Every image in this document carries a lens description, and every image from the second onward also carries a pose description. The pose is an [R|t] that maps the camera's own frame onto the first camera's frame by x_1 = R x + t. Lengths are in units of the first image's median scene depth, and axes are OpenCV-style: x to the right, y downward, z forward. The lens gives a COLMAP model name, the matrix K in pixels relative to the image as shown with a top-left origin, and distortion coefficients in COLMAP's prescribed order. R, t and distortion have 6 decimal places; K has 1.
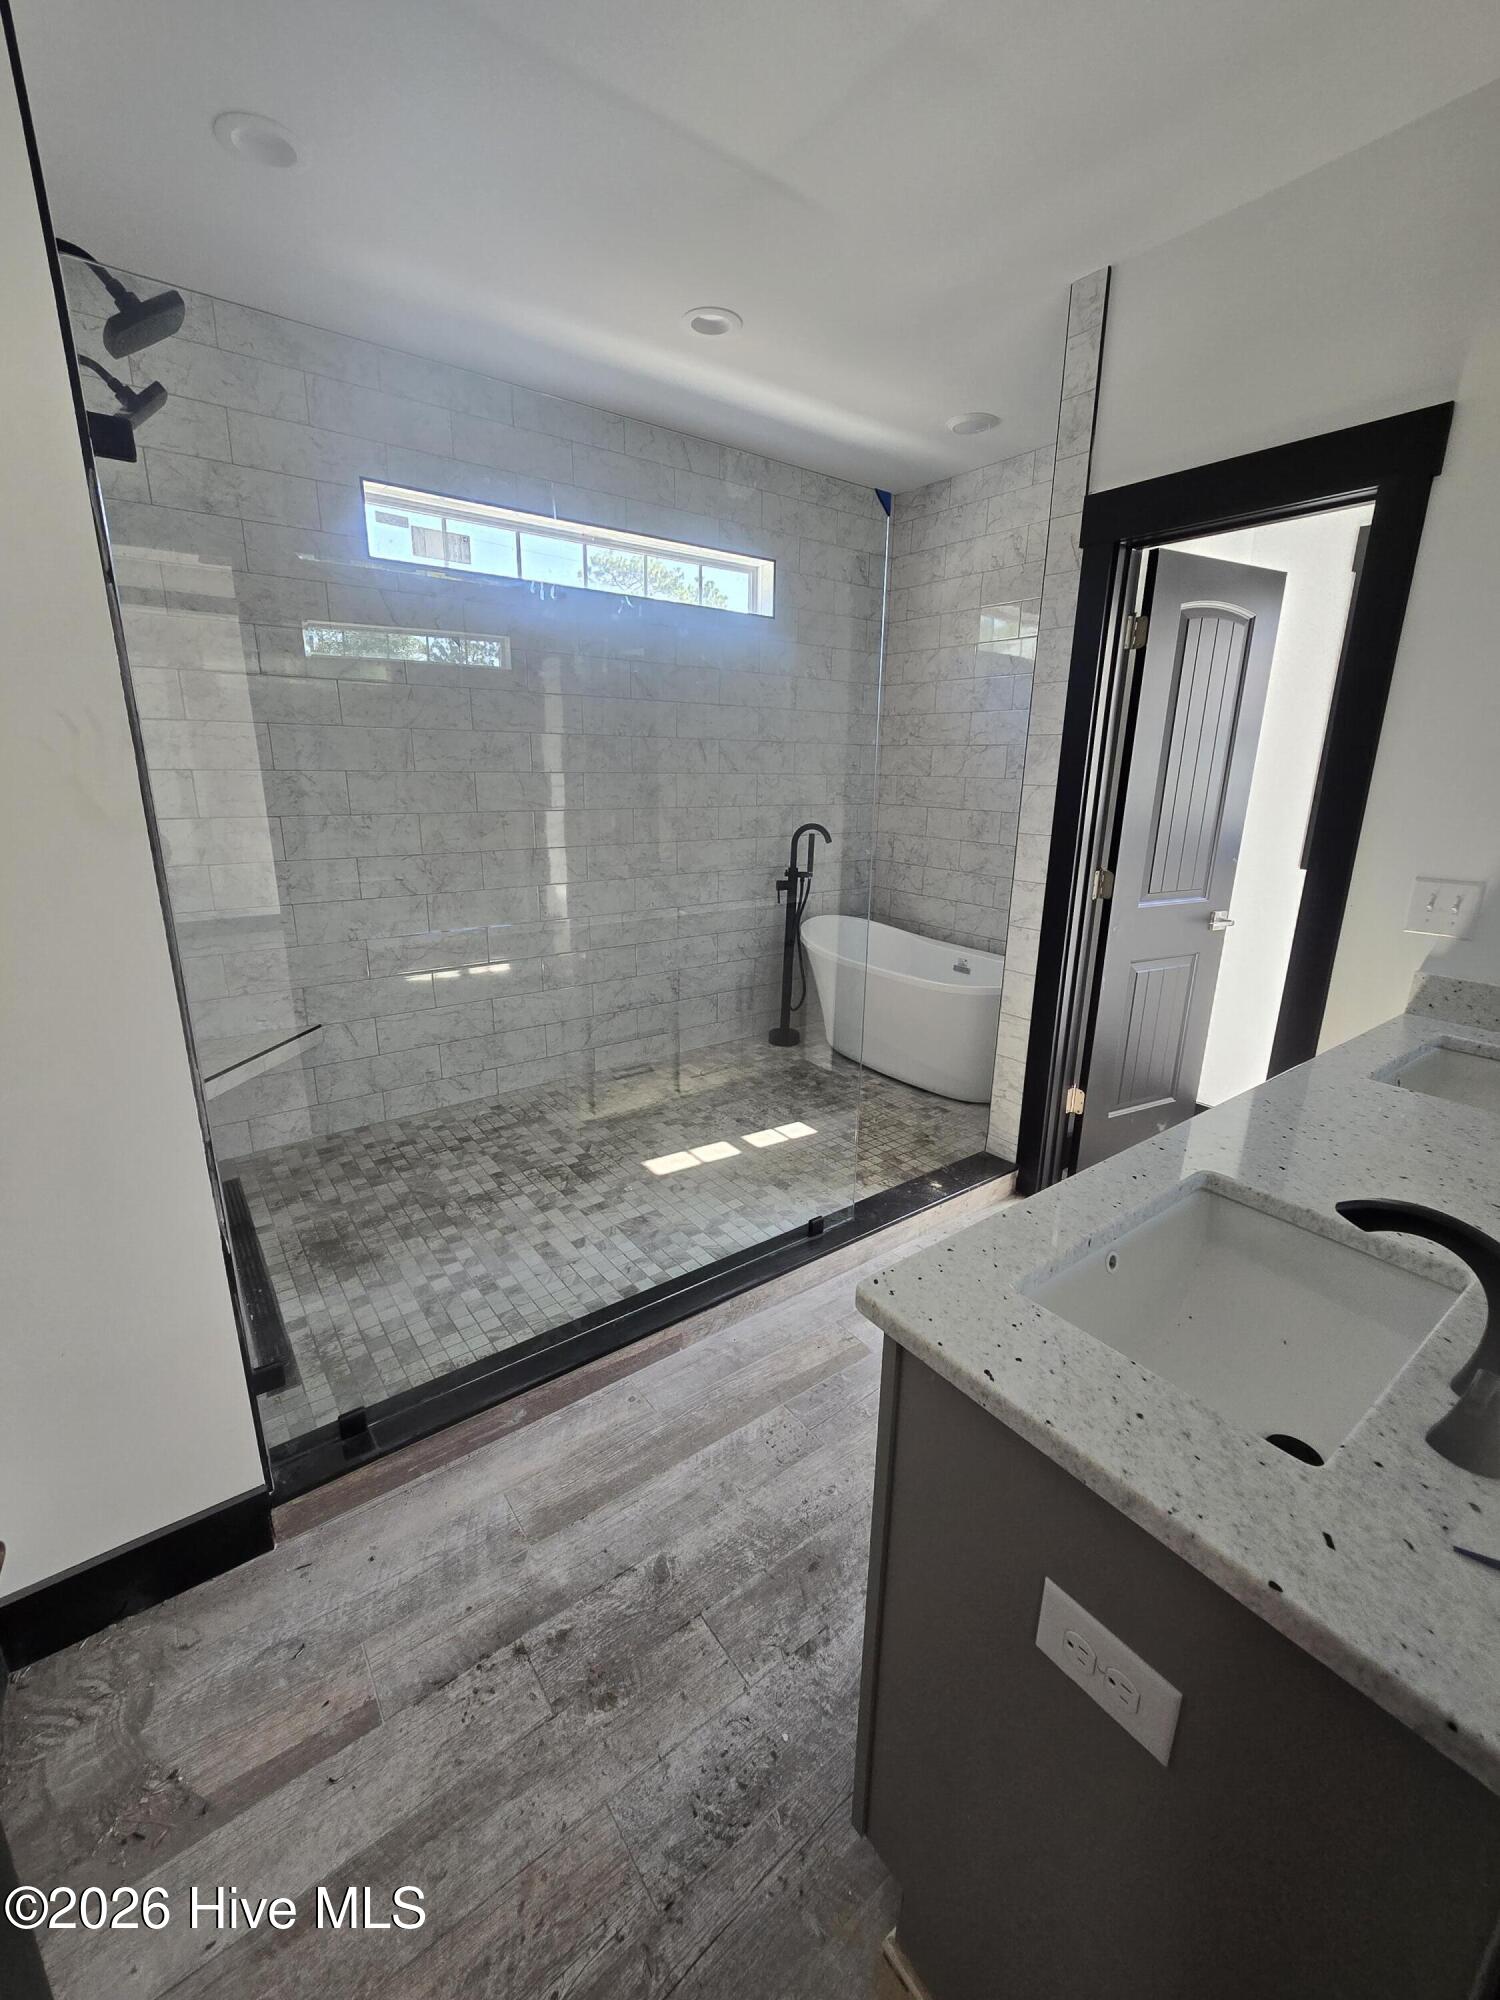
lens RADIAL K [[821.0, 0, 754.8], [0, 821.0, 994.8], [0, 0, 1]] dist [0.002566, 0.000117]
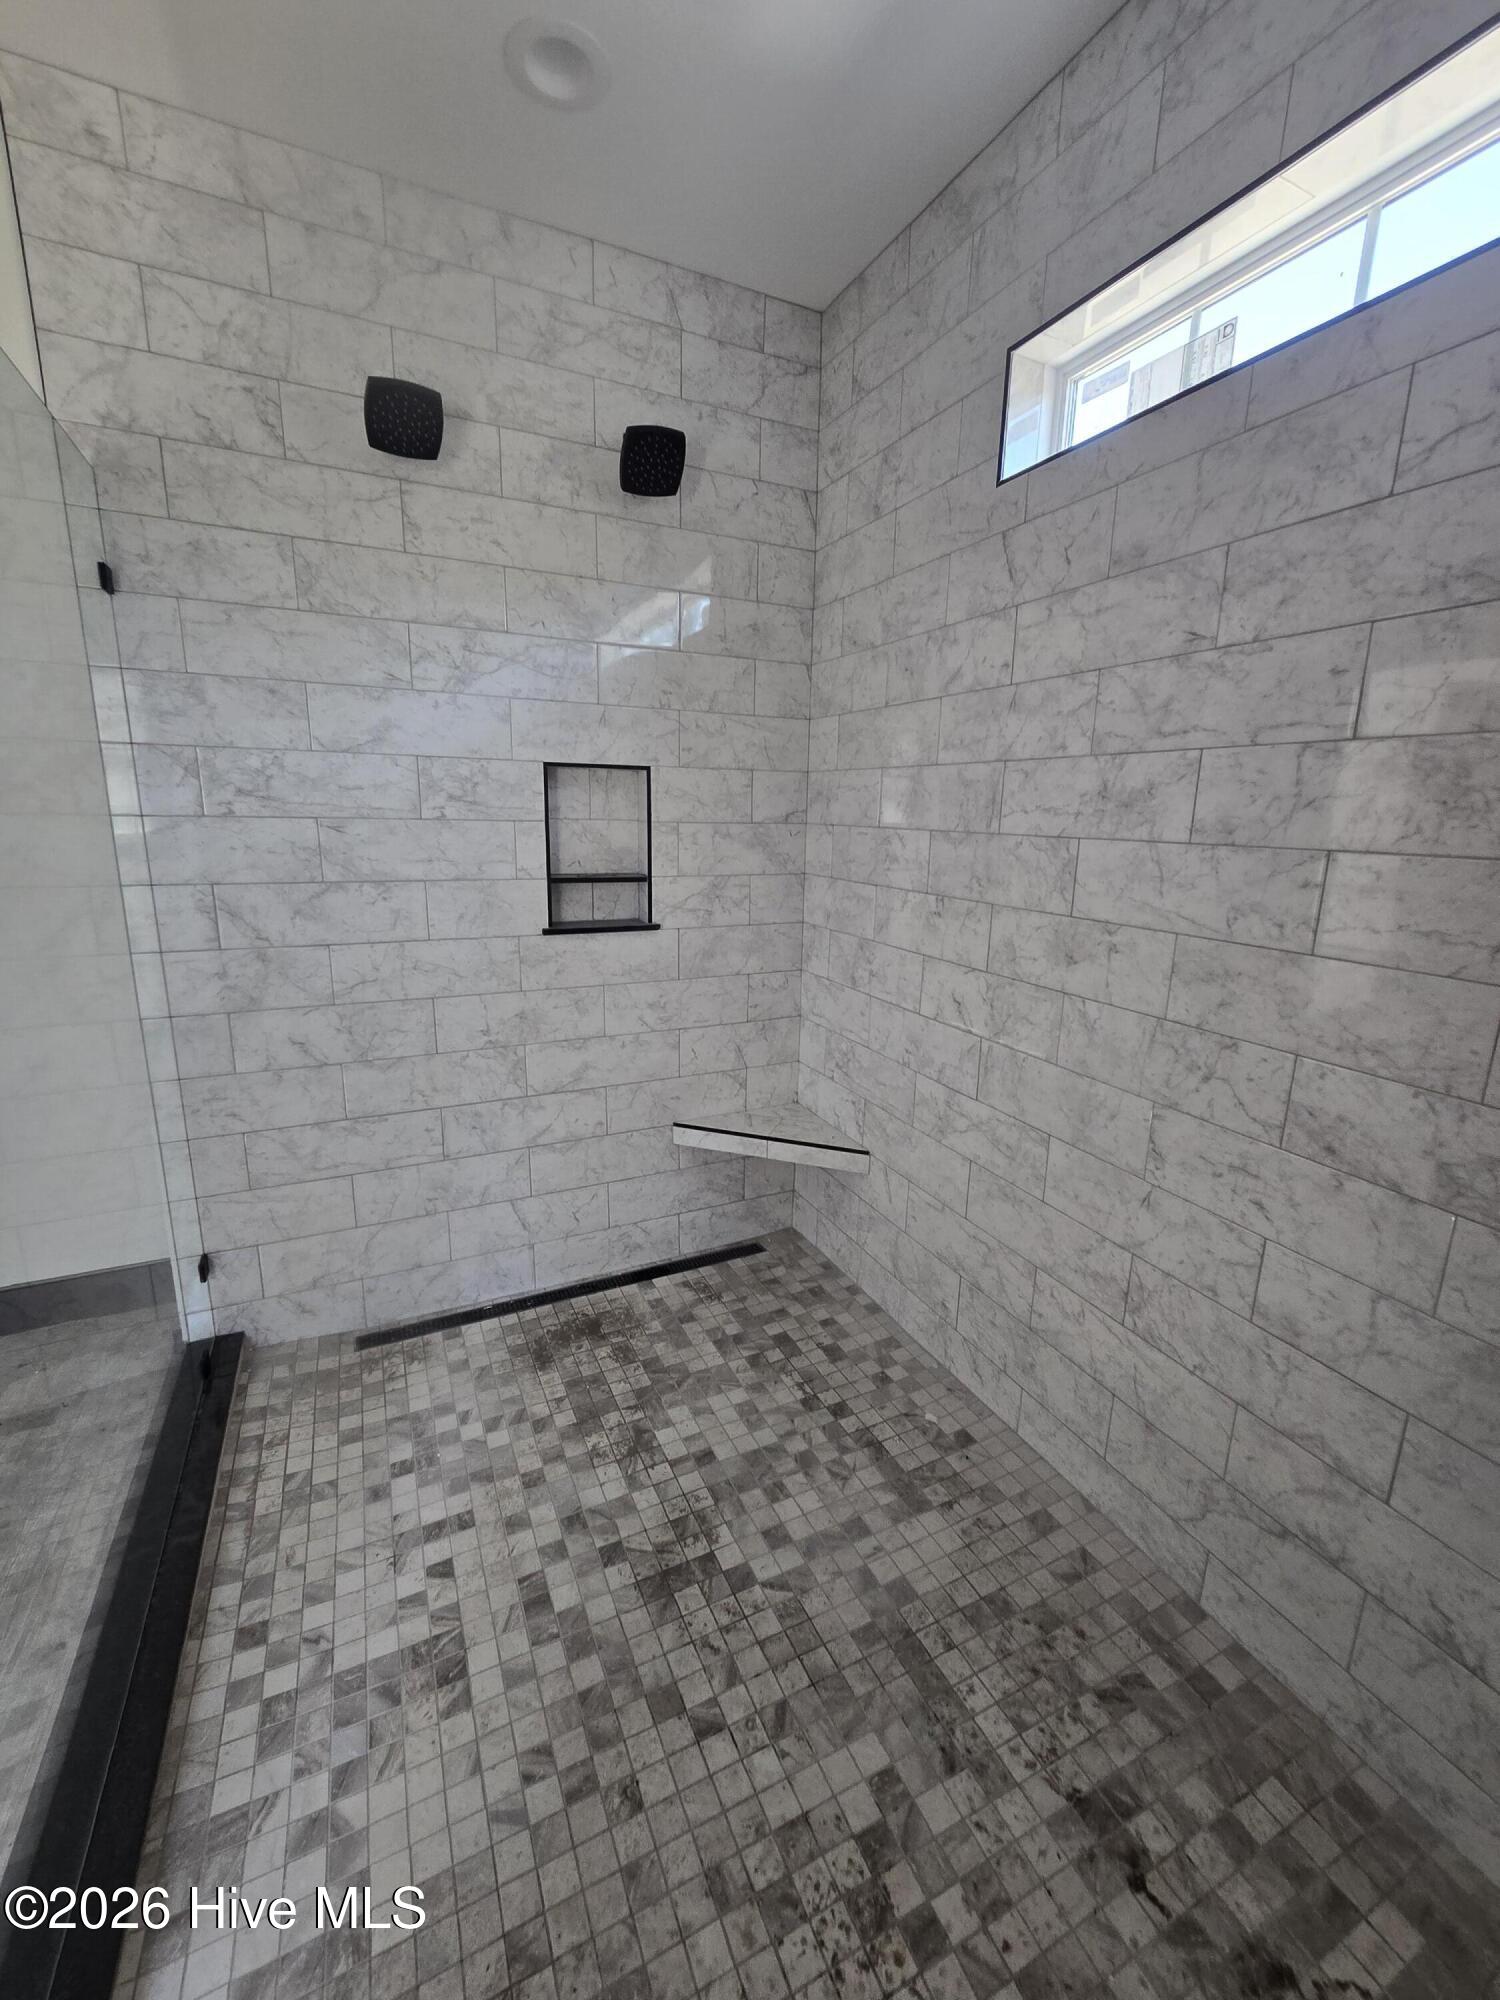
lens RADIAL K [[821.0, 0, 756.3], [0, 821.0, 995.1], [0, 0, 1]] dist [0.002566, 0.000117]
pose [[-0.195636, 0.200118, -0.960041, 0.208474], [-0.287305, 0.924309, 0.251216, -0.270659], [0.937647, 0.324971, -0.123334, 0.974909]]
